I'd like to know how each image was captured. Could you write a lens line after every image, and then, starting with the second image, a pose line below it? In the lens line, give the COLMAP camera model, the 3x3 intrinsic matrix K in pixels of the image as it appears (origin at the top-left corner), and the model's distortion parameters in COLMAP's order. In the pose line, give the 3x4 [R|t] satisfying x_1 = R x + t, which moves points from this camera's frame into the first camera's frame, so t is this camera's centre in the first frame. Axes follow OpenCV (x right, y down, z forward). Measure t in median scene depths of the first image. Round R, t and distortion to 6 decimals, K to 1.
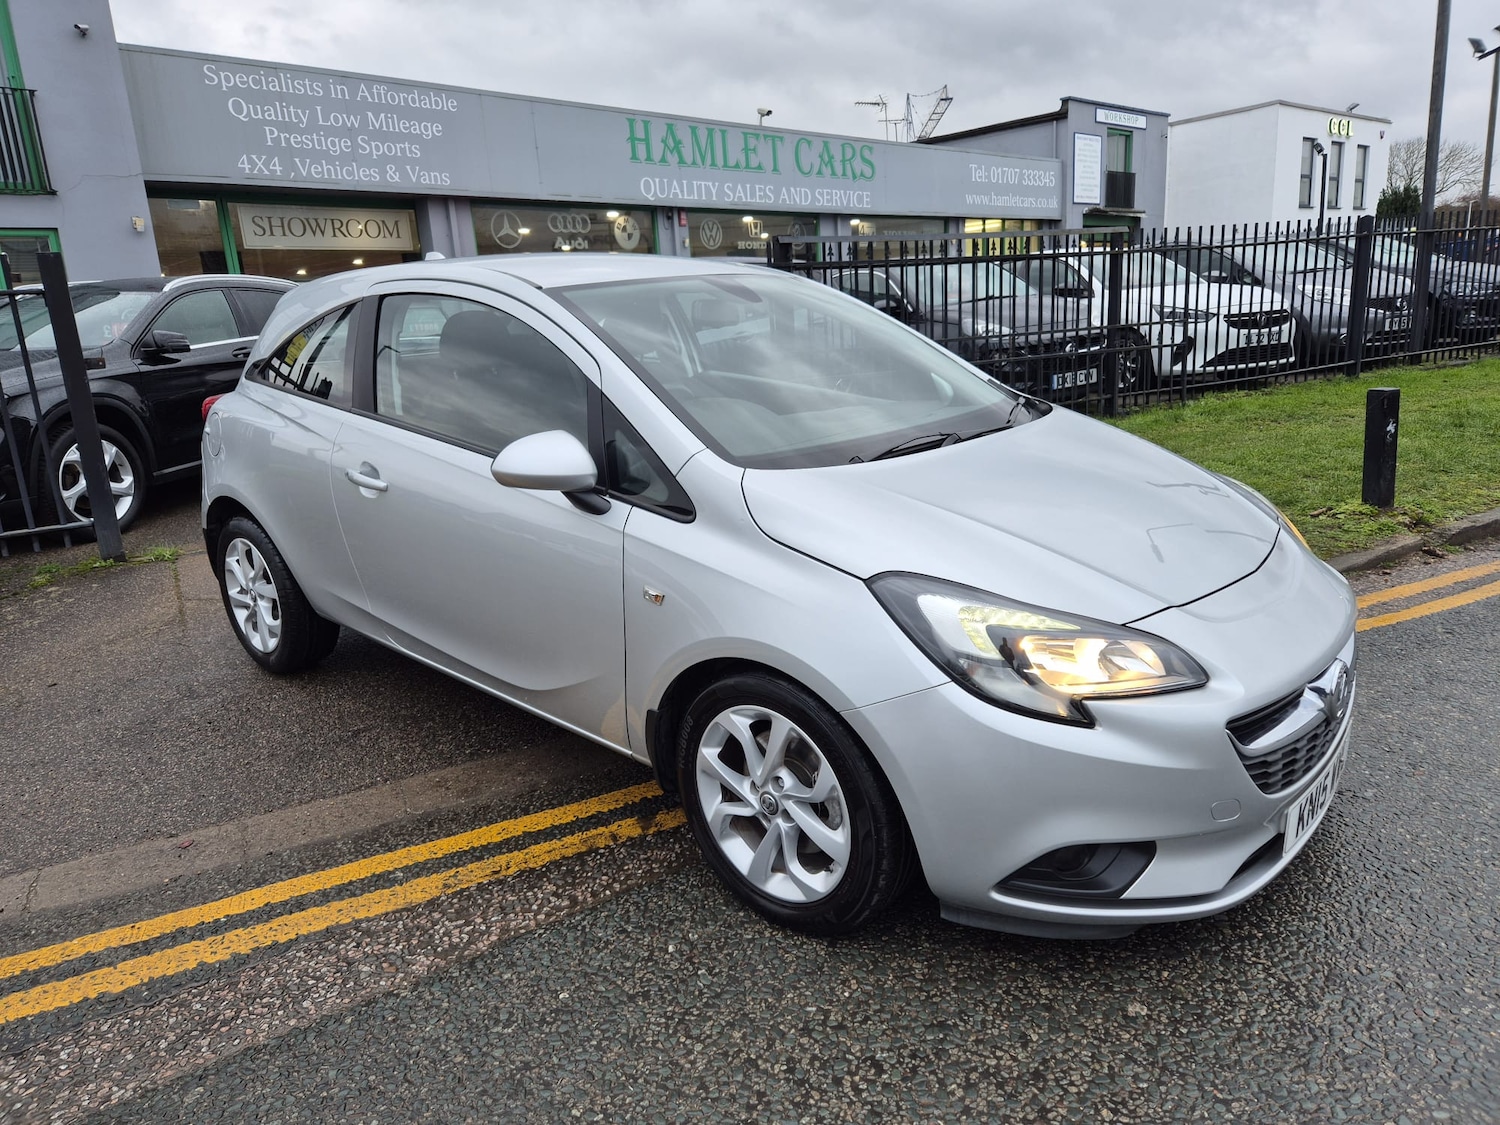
lens RADIAL K [[1000.1, 0, 748.7], [0, 1000.1, 556.0], [0, 0, 1]] dist [0.075207, -0.057173]
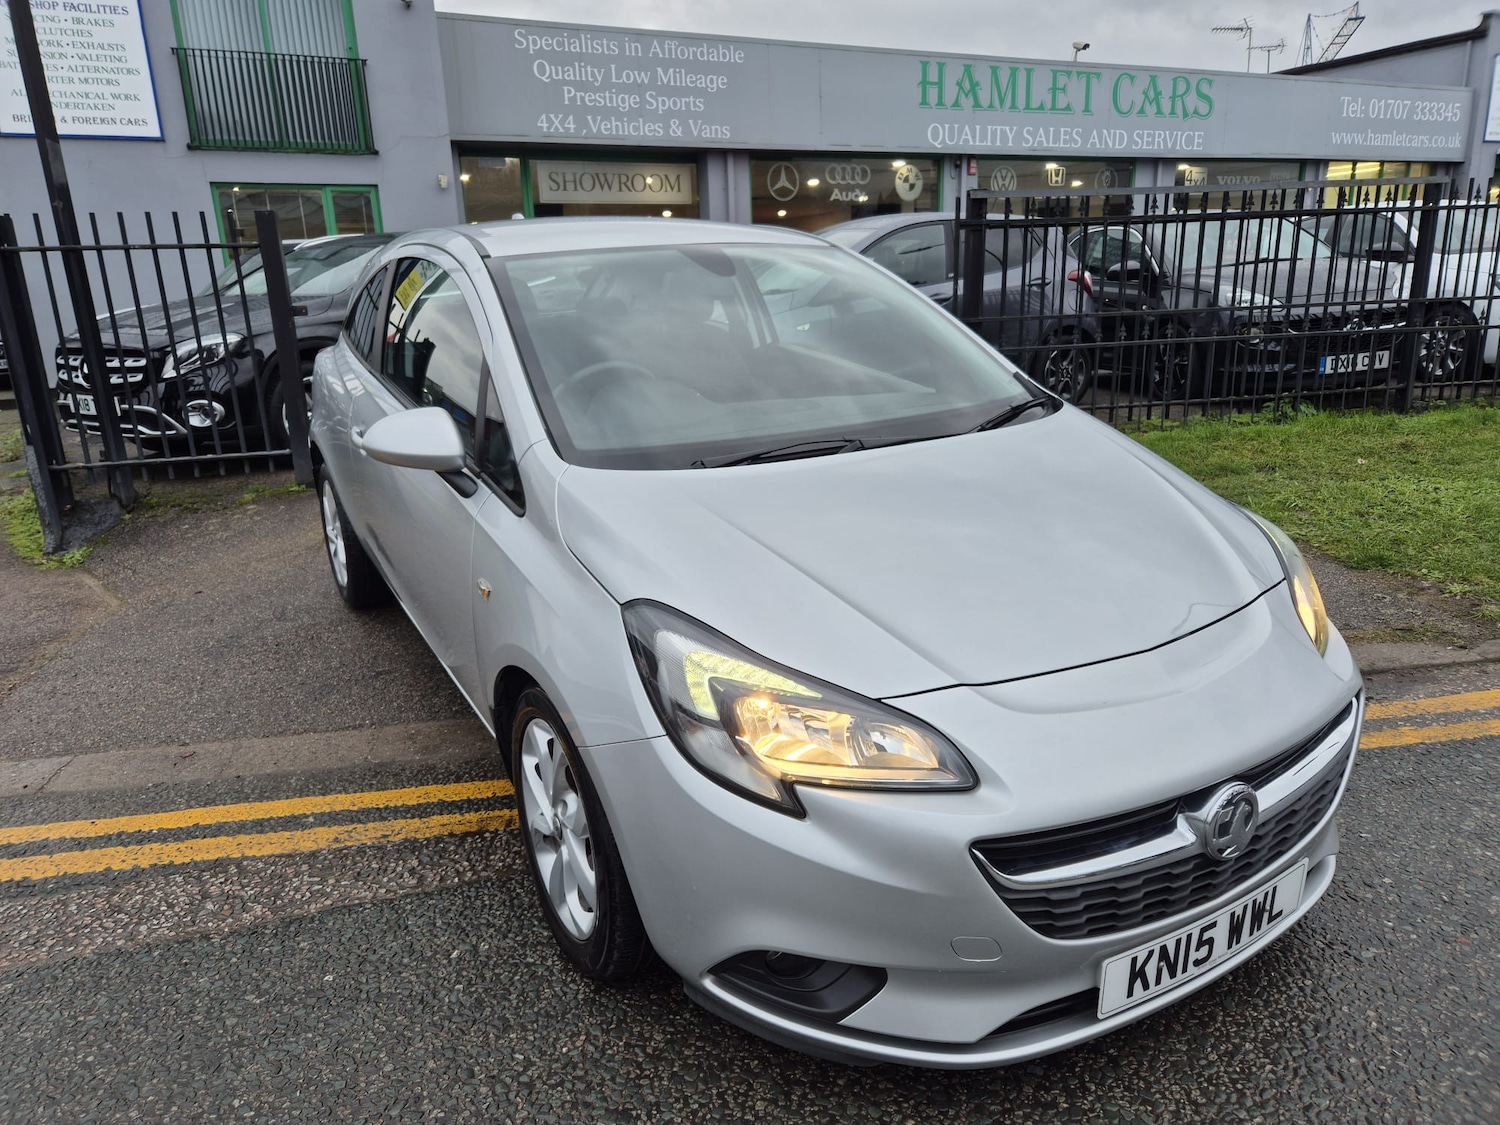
lens RADIAL K [[1000.1, 0, 733.8], [0, 1000.1, 562.0], [0, 0, 1]] dist [0.075207, -0.057173]
pose [[0.946906, 0.110562, -0.301904, 0.080396], [-0.095277, 0.993330, 0.064942, -0.013772], [0.307070, -0.032730, 0.951124, 0.031849]]
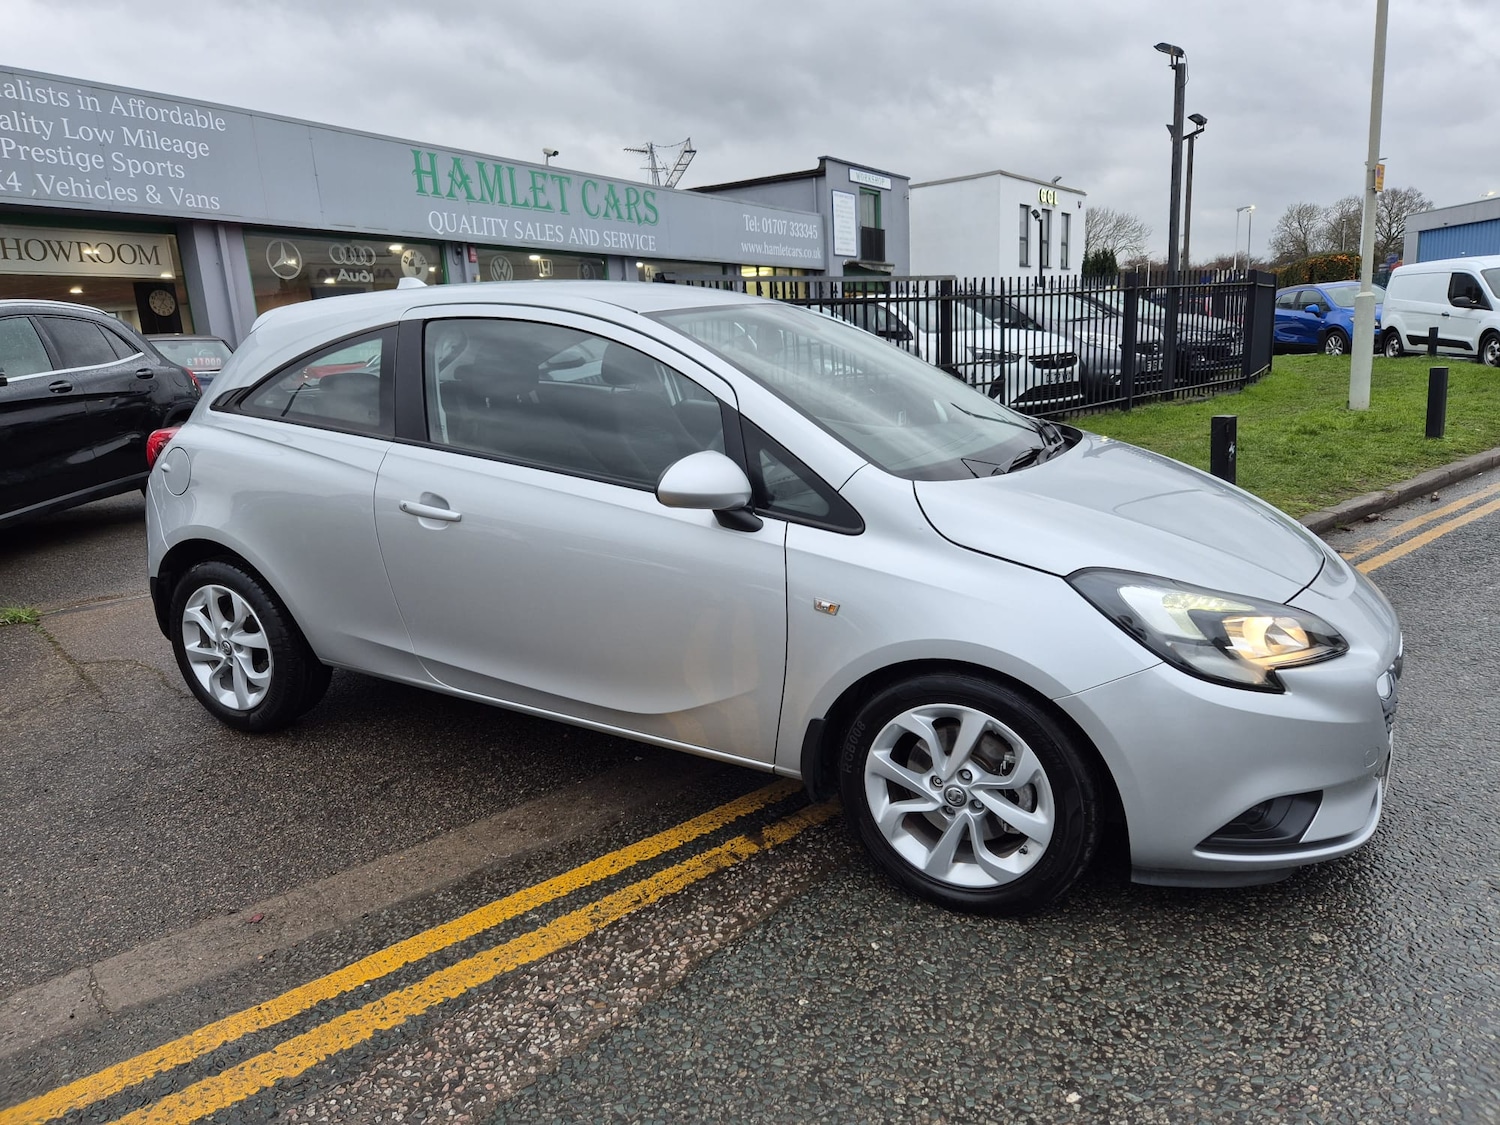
lens RADIAL K [[1000.1, 0, 747.6], [0, 1000.1, 561.6], [0, 0, 1]] dist [0.075207, -0.057173]
pose [[0.970828, -0.041608, 0.236140, -0.080672], [0.049741, 0.998353, -0.028587, 0.003697], [-0.234561, 0.039499, 0.971299, 0.002494]]
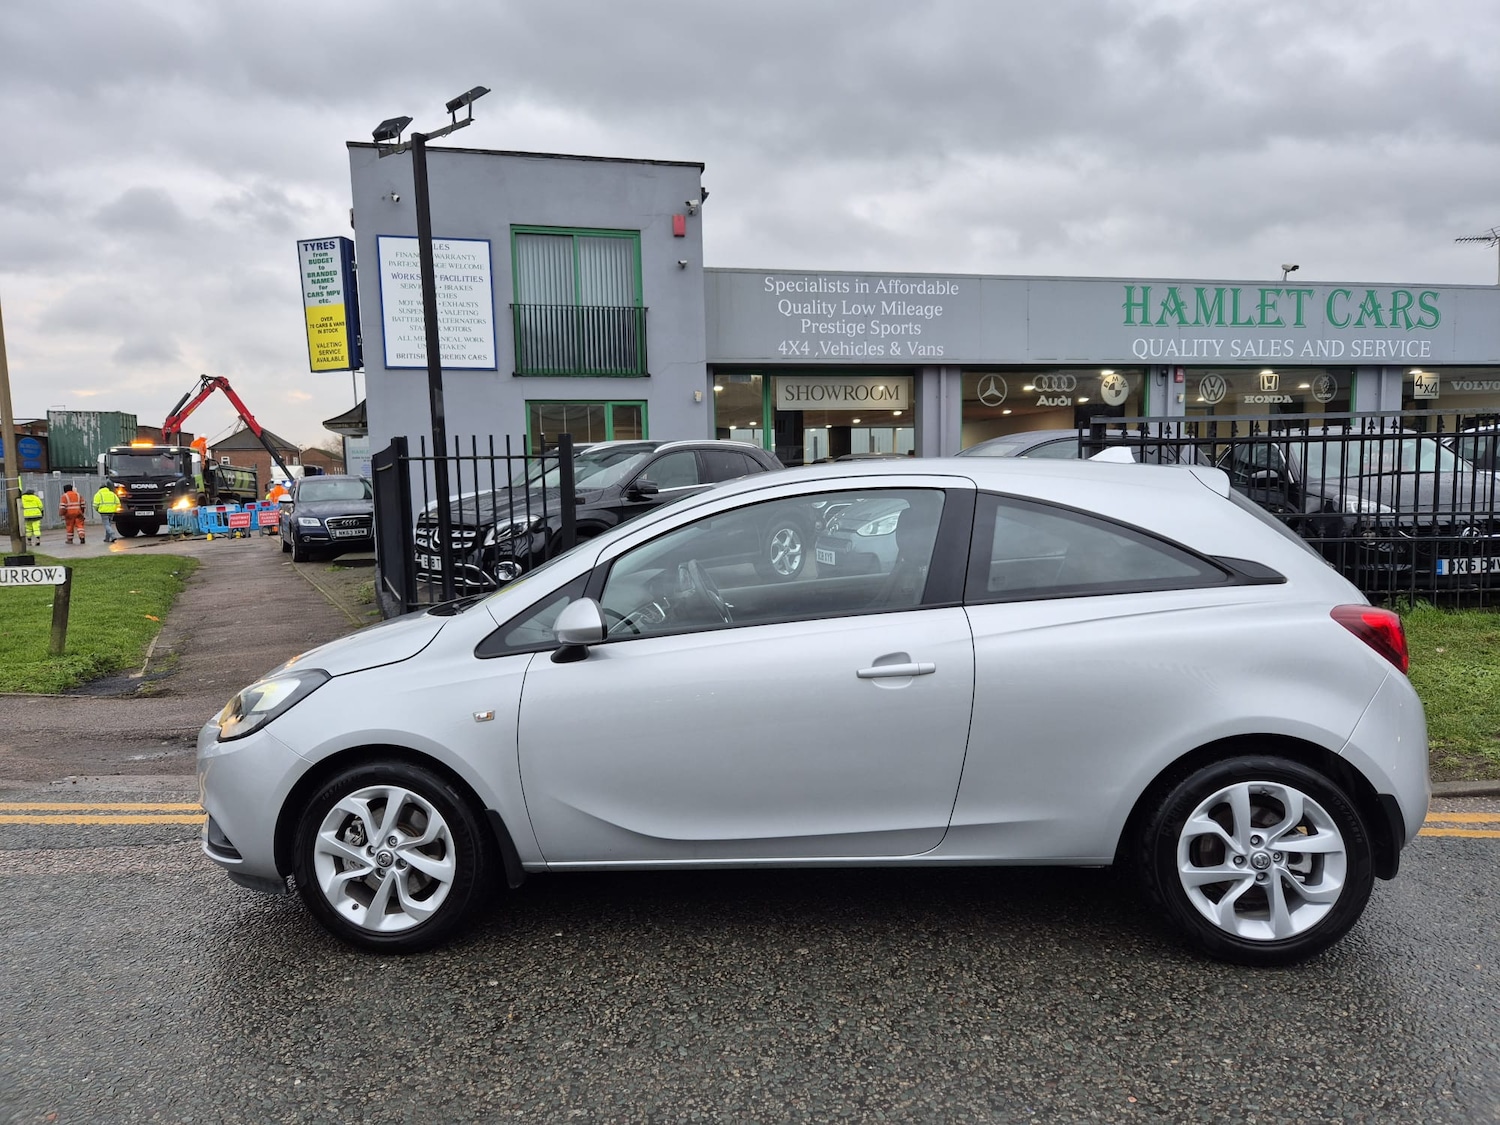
lens RADIAL K [[1000.1, 0, 751.6], [0, 1000.1, 569.4], [0, 0, 1]] dist [0.075207, -0.057173]
pose [[0.852739, 0.091046, -0.514341, 0.174063], [-0.151713, 0.985413, -0.077096, -0.002114], [0.499819, 0.143775, 0.854113, -0.078476]]
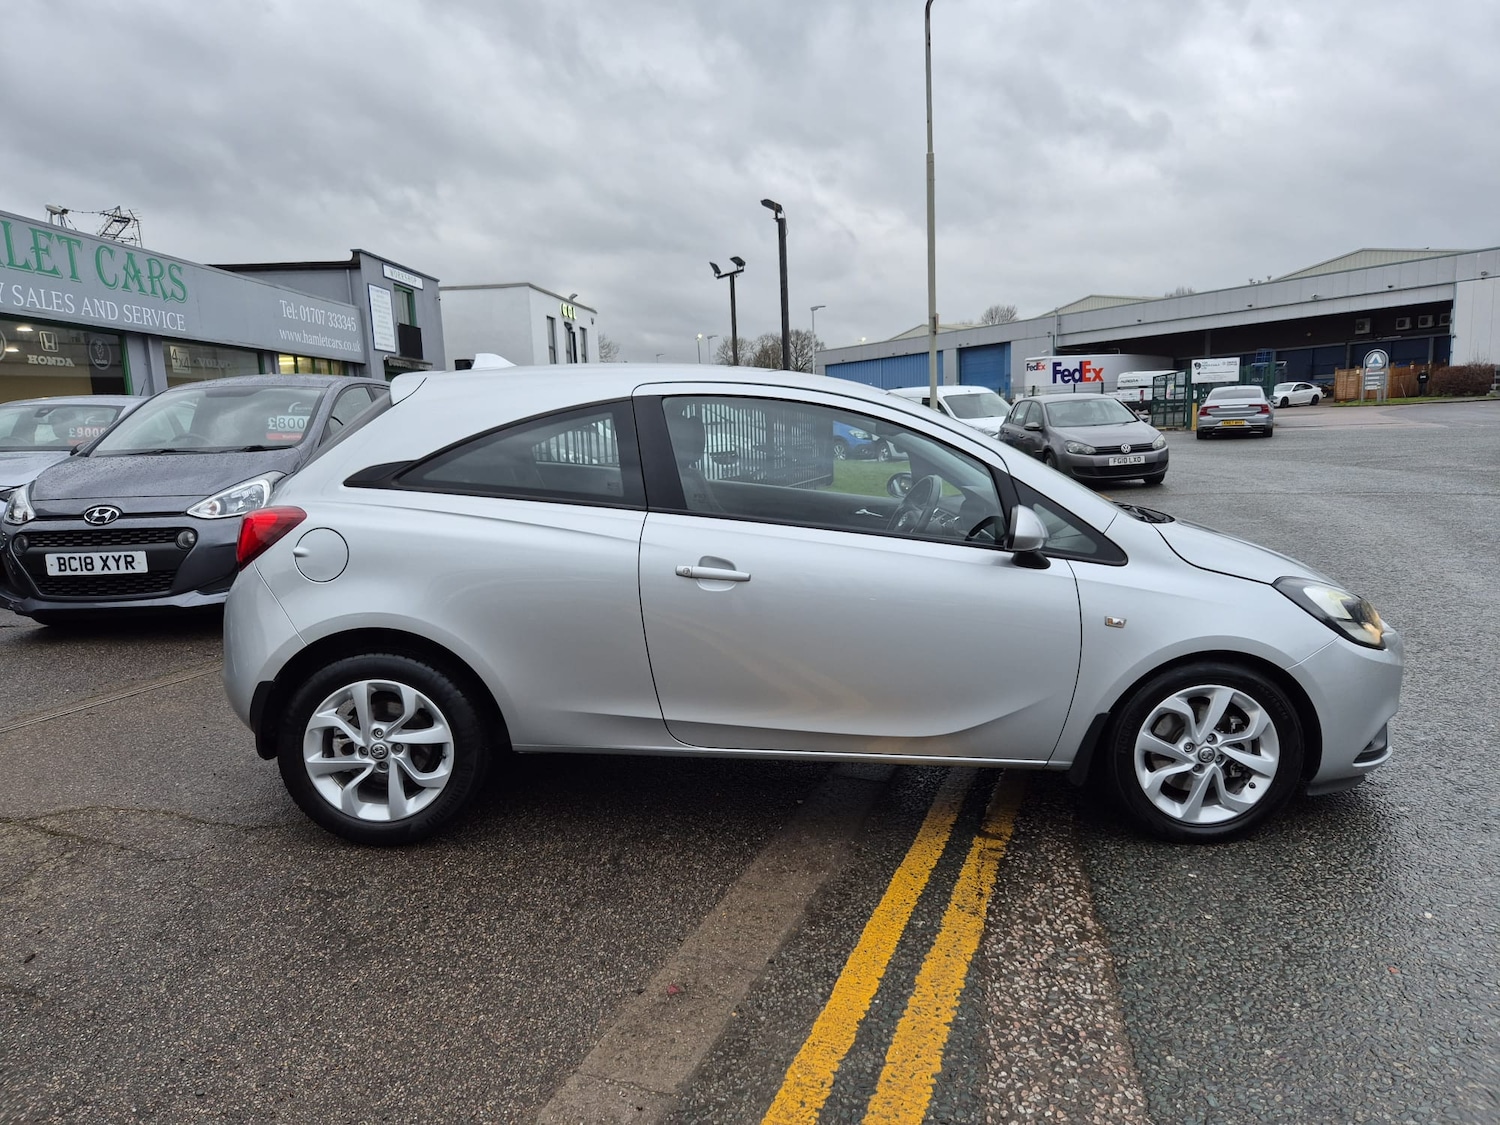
lens RADIAL K [[1000.1, 0, 758.9], [0, 1000.1, 565.7], [0, 0, 1]] dist [0.075207, -0.057173]
pose [[0.728390, -0.058401, 0.682669, -0.262457], [0.146601, 0.986571, -0.072020, -0.001201], [-0.669295, 0.152538, 0.727170, 0.063392]]
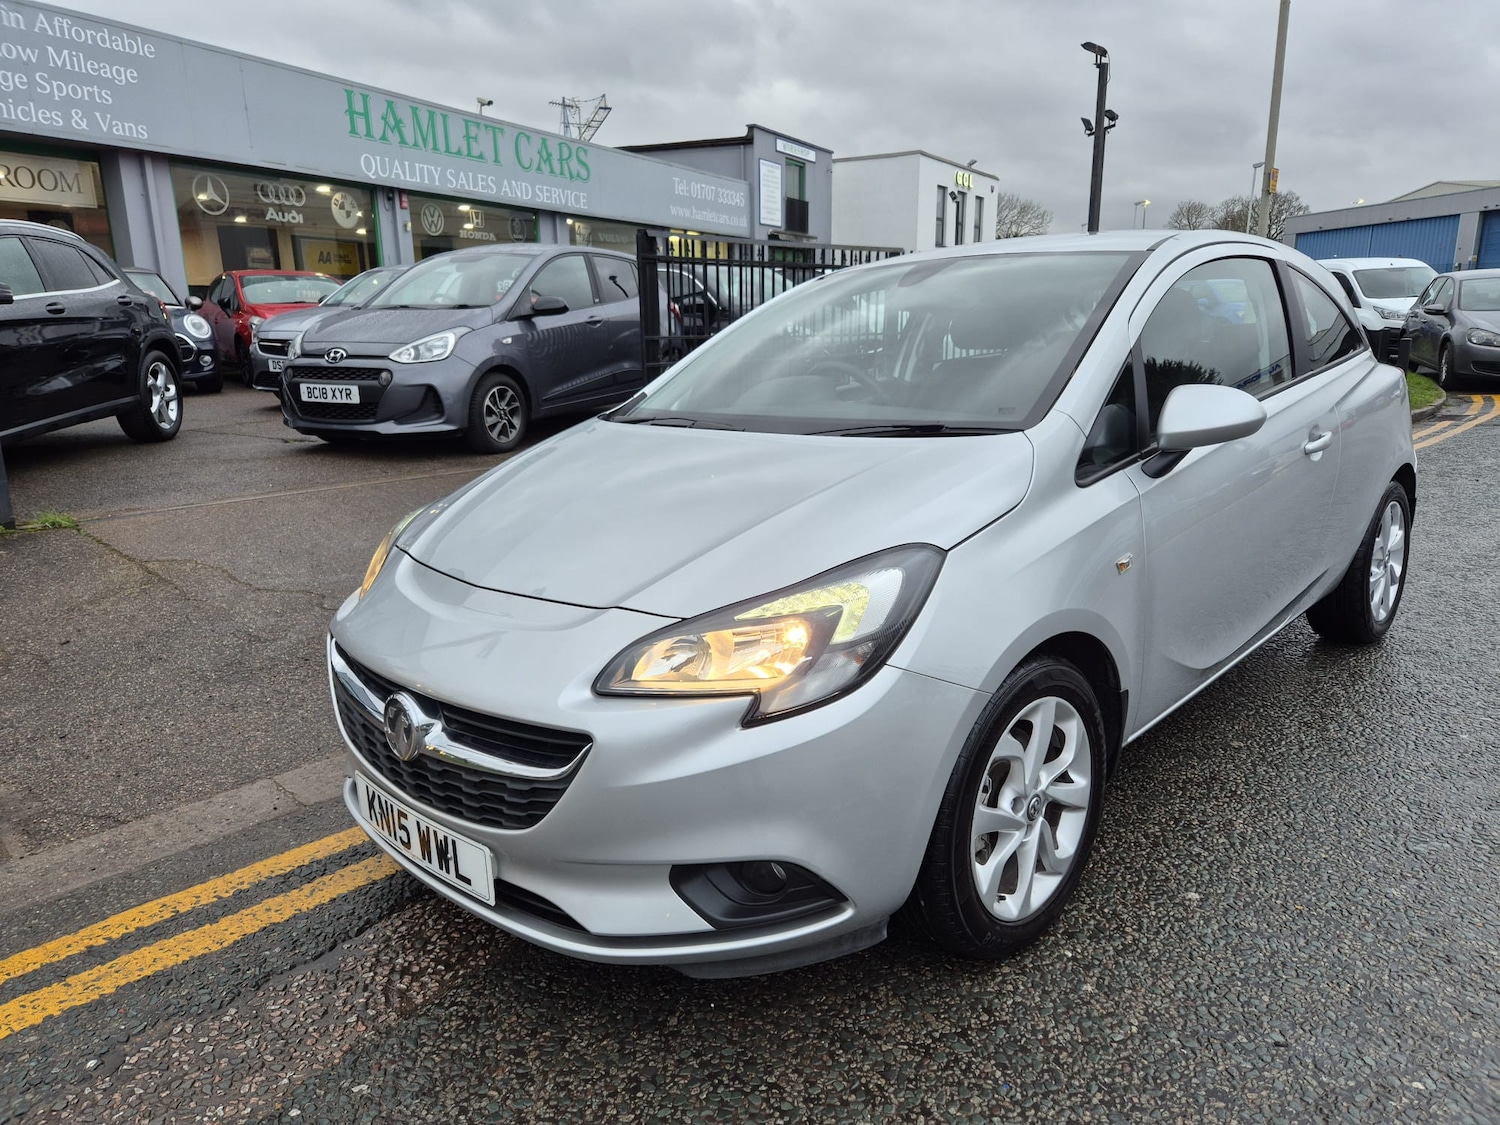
lens RADIAL K [[1000.1, 0, 757.5], [0, 1000.1, 566.0], [0, 0, 1]] dist [0.075207, -0.057173]
pose [[0.941366, -0.029321, 0.336111, -0.134080], [0.028181, 0.999569, 0.008270, 0.022342], [-0.336209, 0.001686, 0.941786, -0.035724]]
